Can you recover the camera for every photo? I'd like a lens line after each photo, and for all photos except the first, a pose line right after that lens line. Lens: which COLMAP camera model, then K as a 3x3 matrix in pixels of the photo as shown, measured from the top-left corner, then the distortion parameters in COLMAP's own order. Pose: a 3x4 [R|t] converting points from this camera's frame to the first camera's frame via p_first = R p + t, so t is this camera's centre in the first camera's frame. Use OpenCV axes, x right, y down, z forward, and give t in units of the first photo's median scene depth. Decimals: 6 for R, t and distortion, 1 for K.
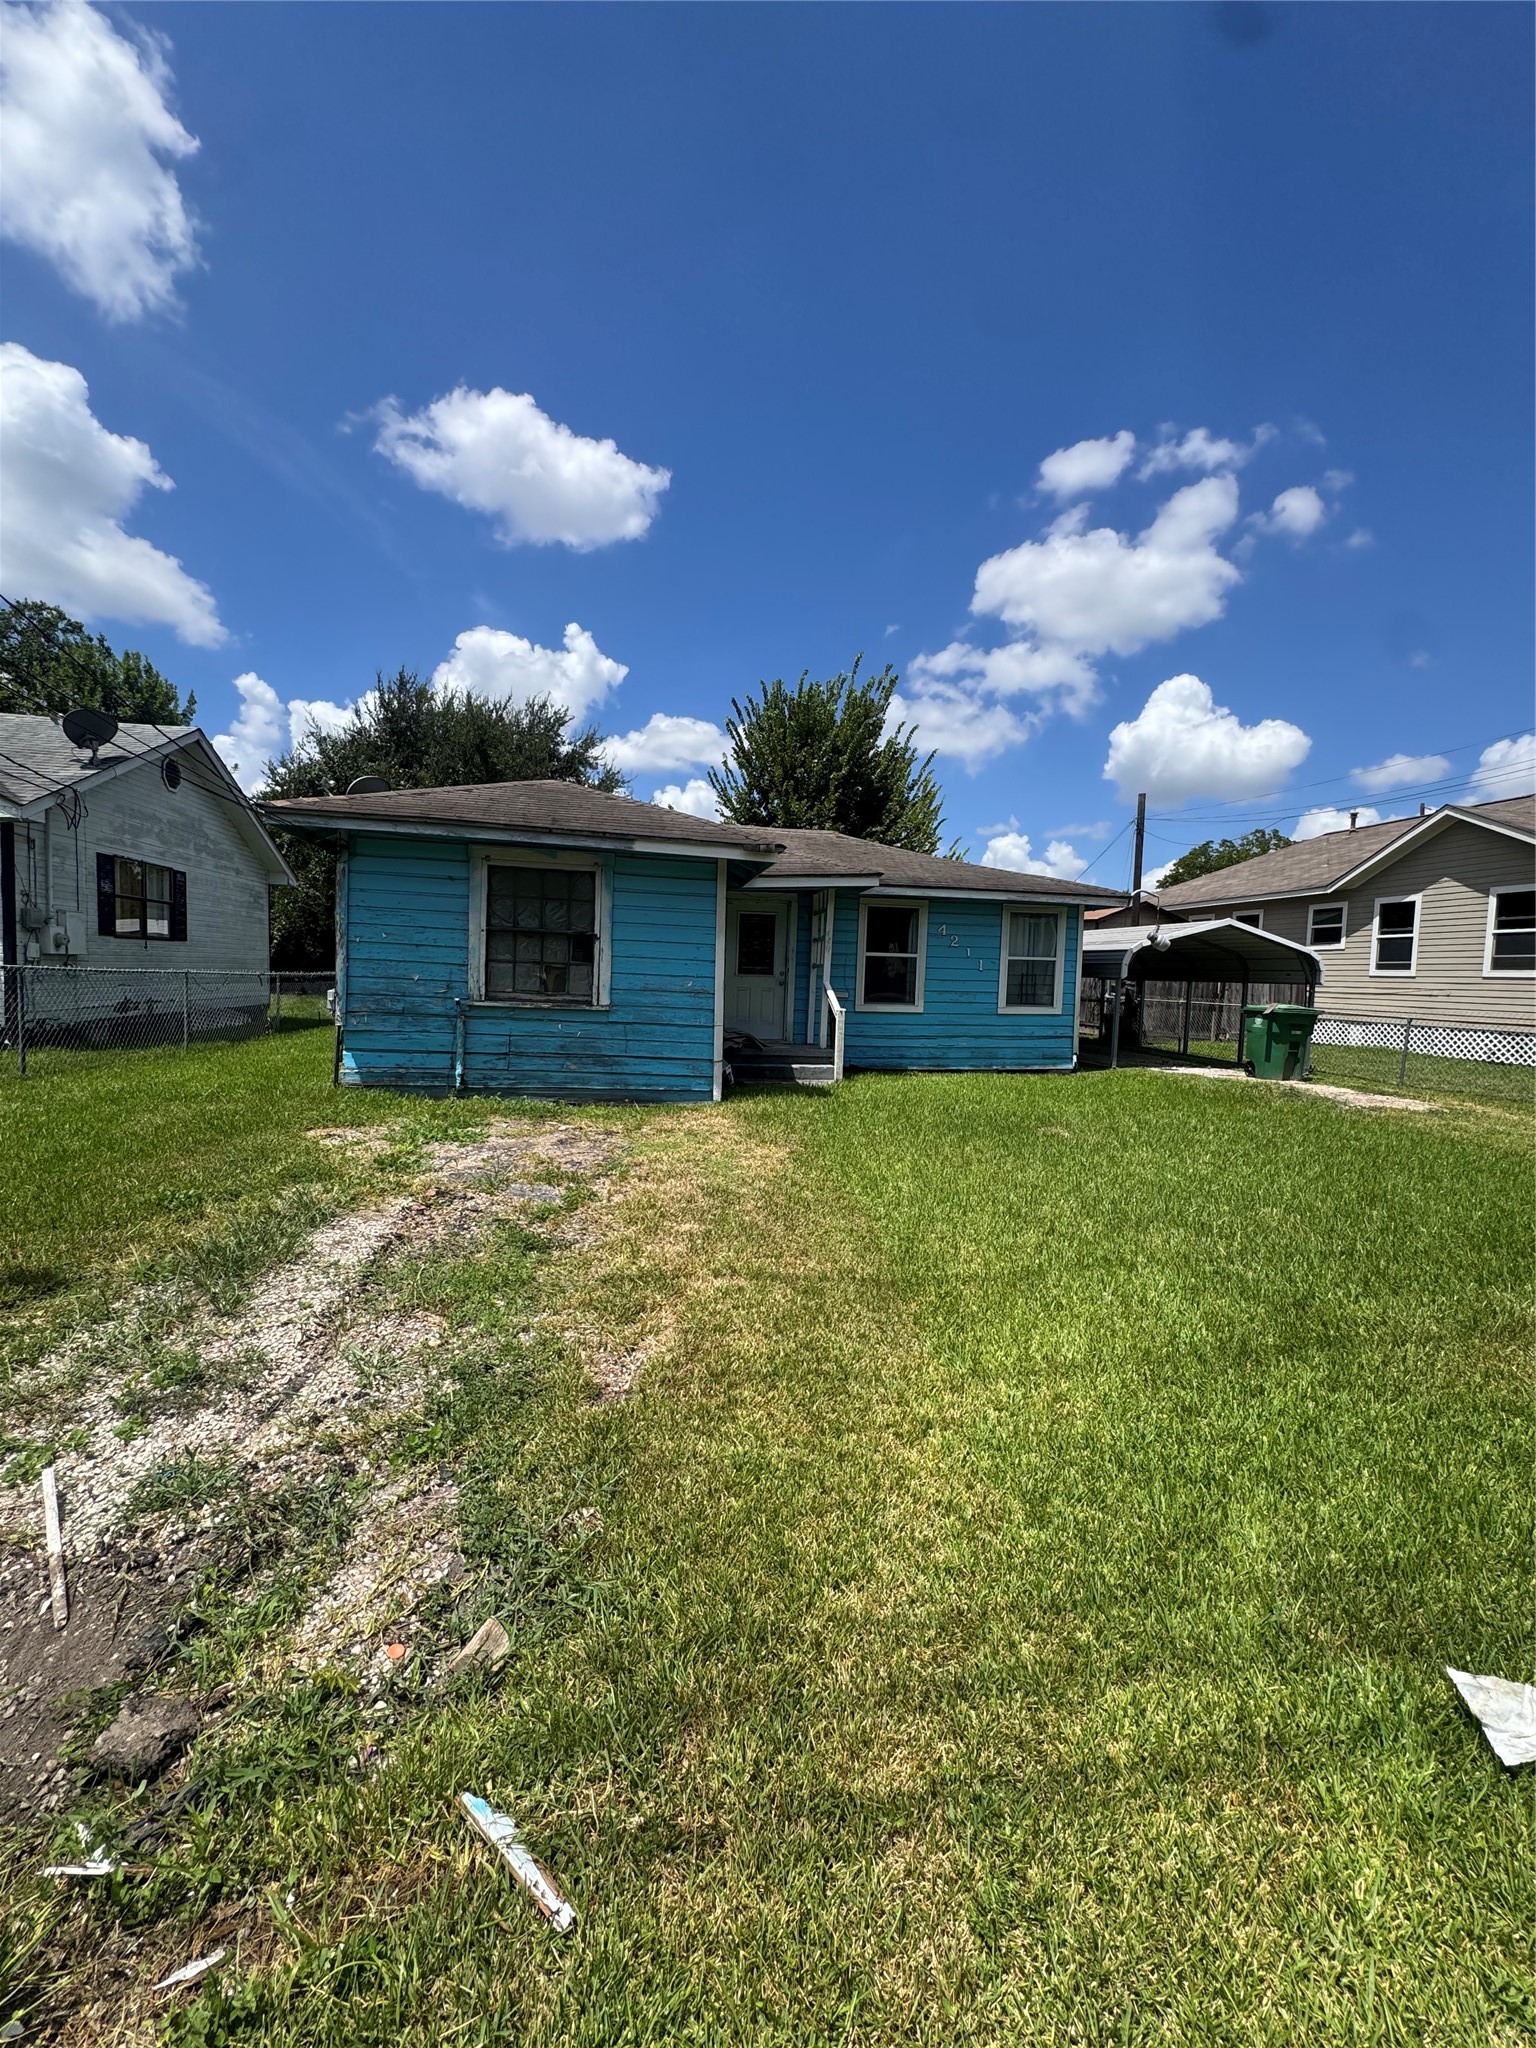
lens RADIAL K [[807.6, 0, 780.8], [0, 807.6, 1029.0], [0, 0, 1]] dist [0.000469, 0.000283]
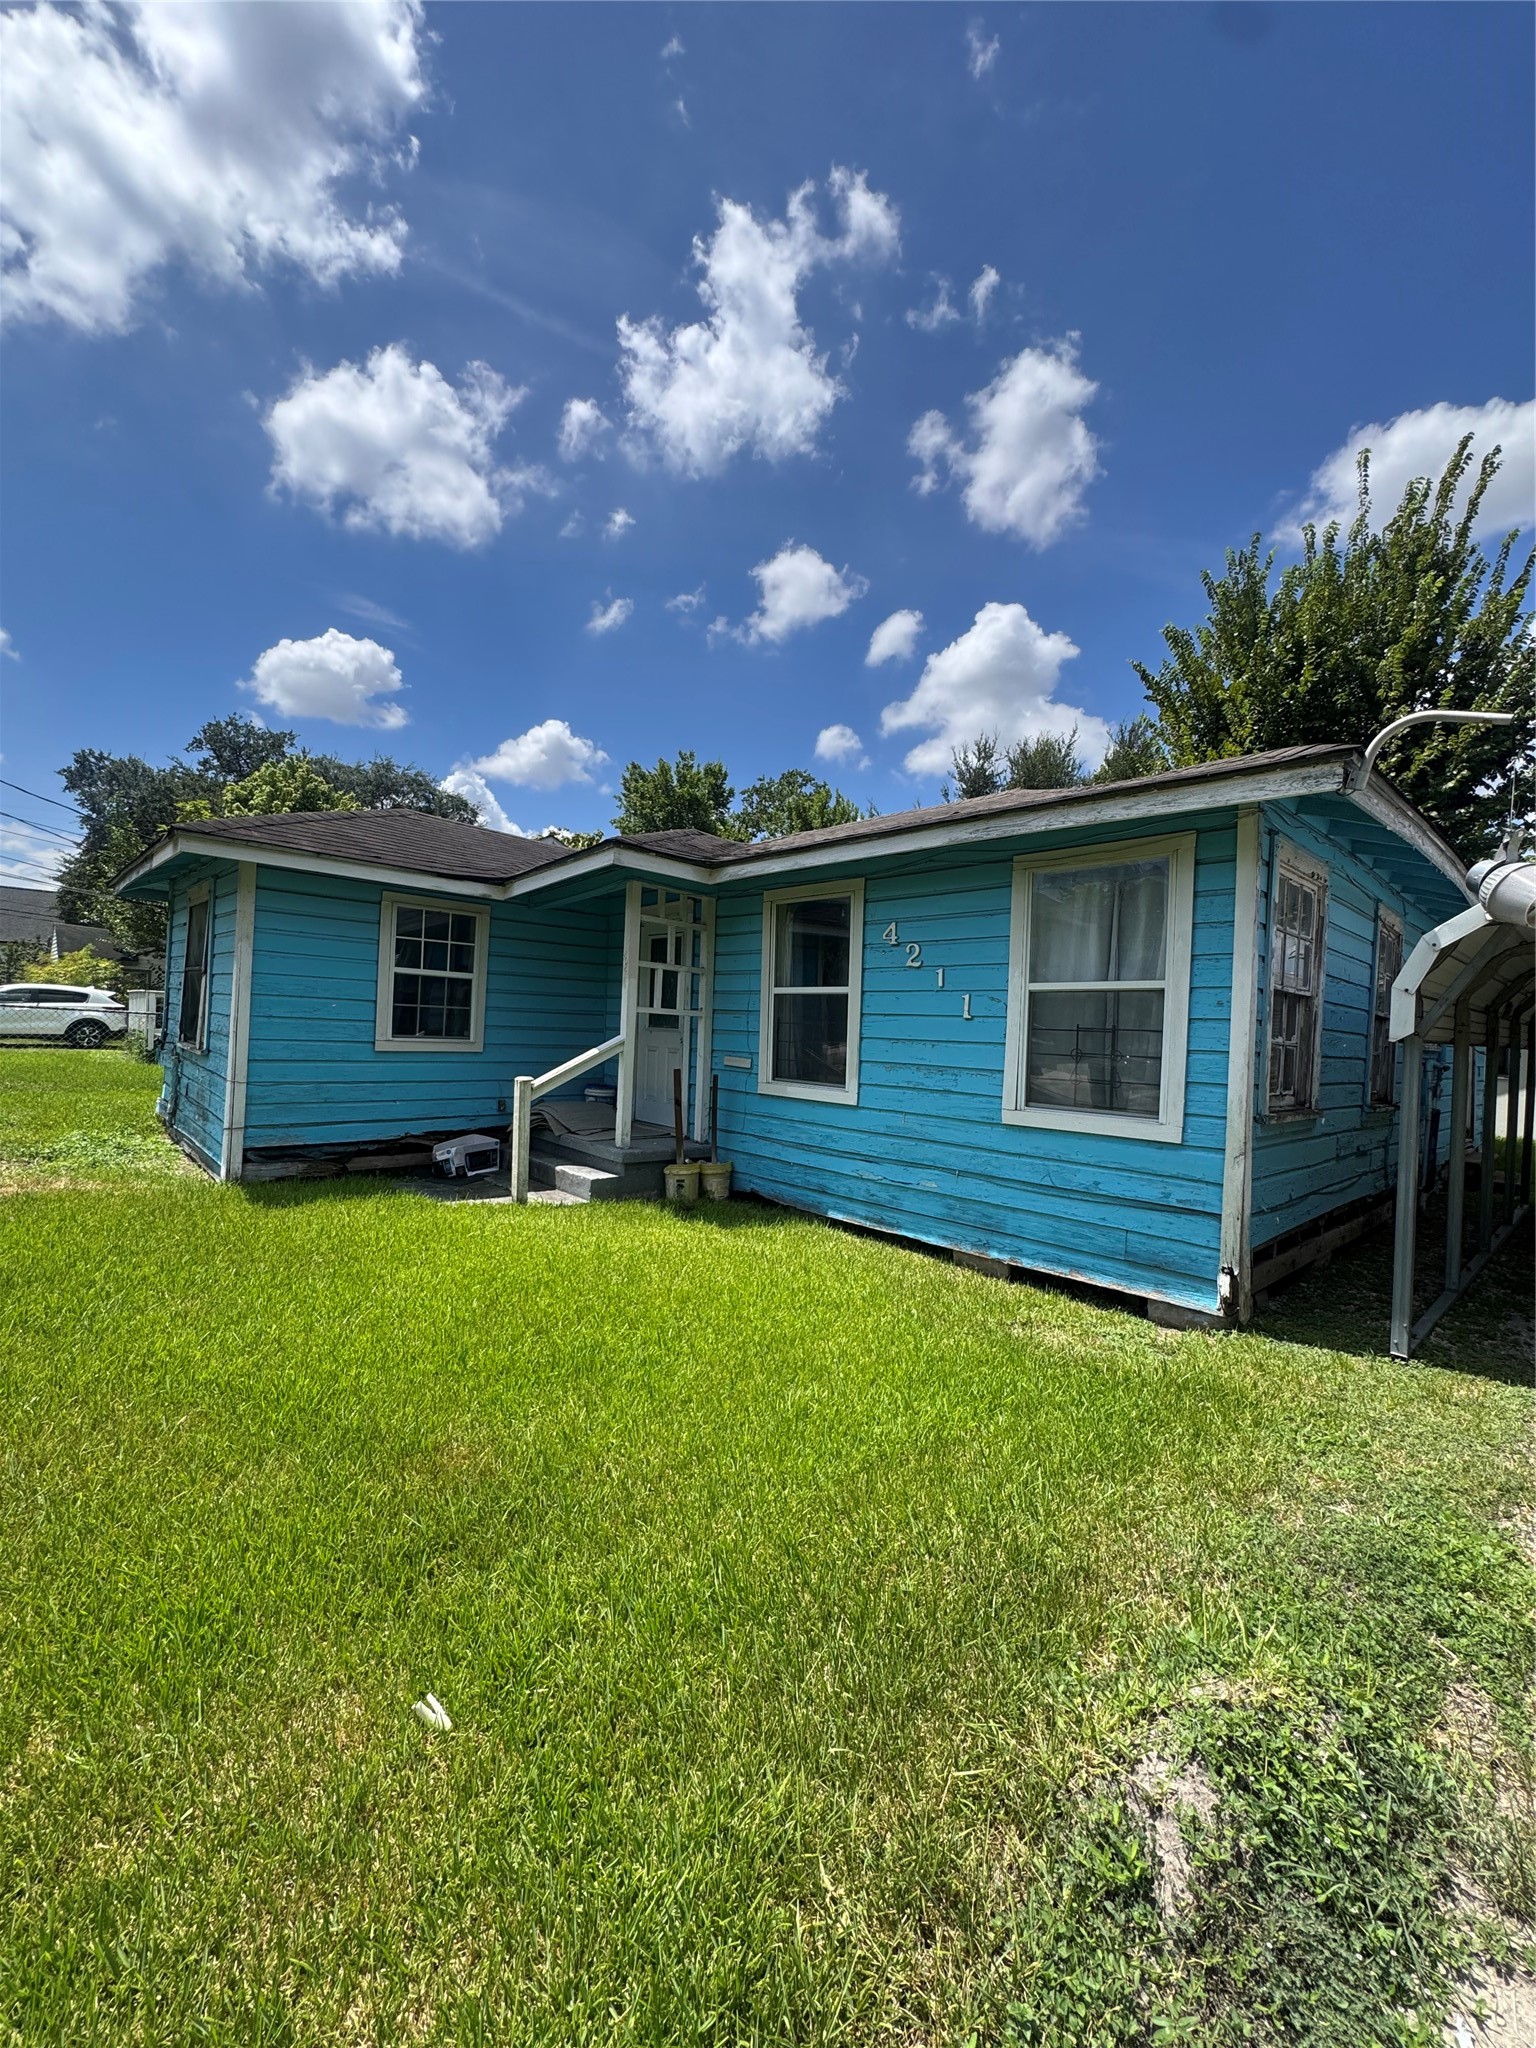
lens RADIAL K [[807.6, 0, 779.9], [0, 807.6, 1009.1], [0, 0, 1]] dist [0.000469, 0.000283]
pose [[0.549365, -0.027155, -0.835141, 0.560862], [-0.076262, 0.993671, -0.082476, -0.034470], [0.832095, 0.108999, 0.543817, 0.691310]]
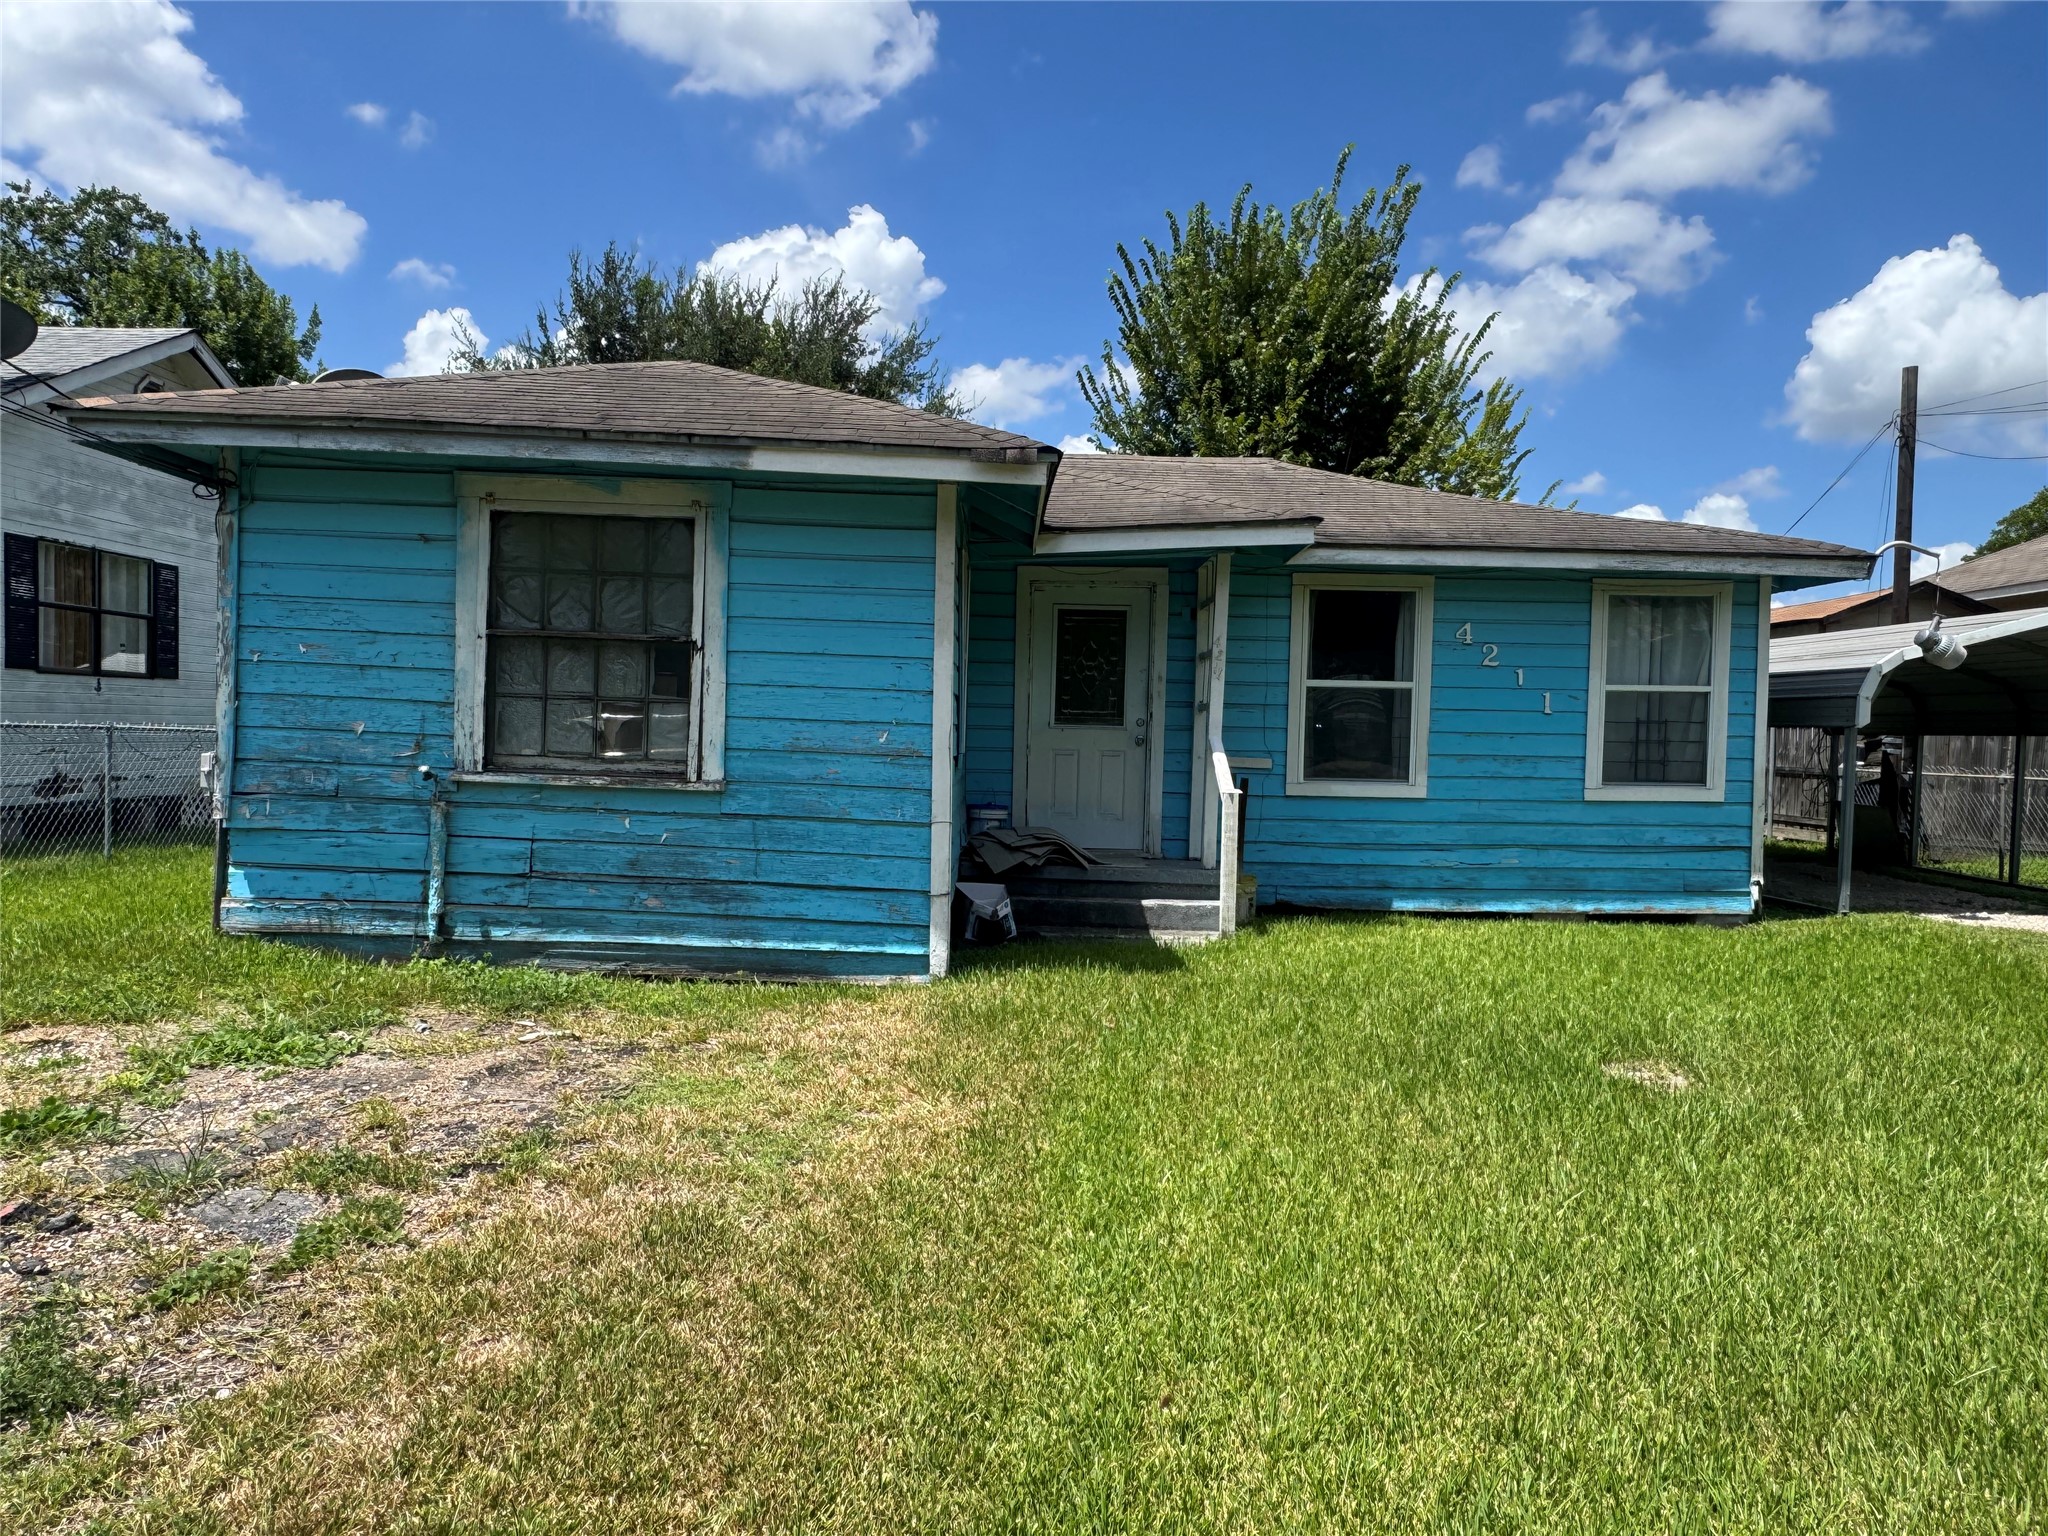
lens RADIAL K [[1358.0, 0, 1018.6], [0, 1358.0, 780.4], [0, 0, 1]] dist [-0.004450, 0.004641]
pose [[0.984802, -0.001400, -0.173675, 0.073109], [-0.004656, 0.999395, -0.034460, -0.000830], [0.173618, 0.034745, 0.984200, 0.124734]]
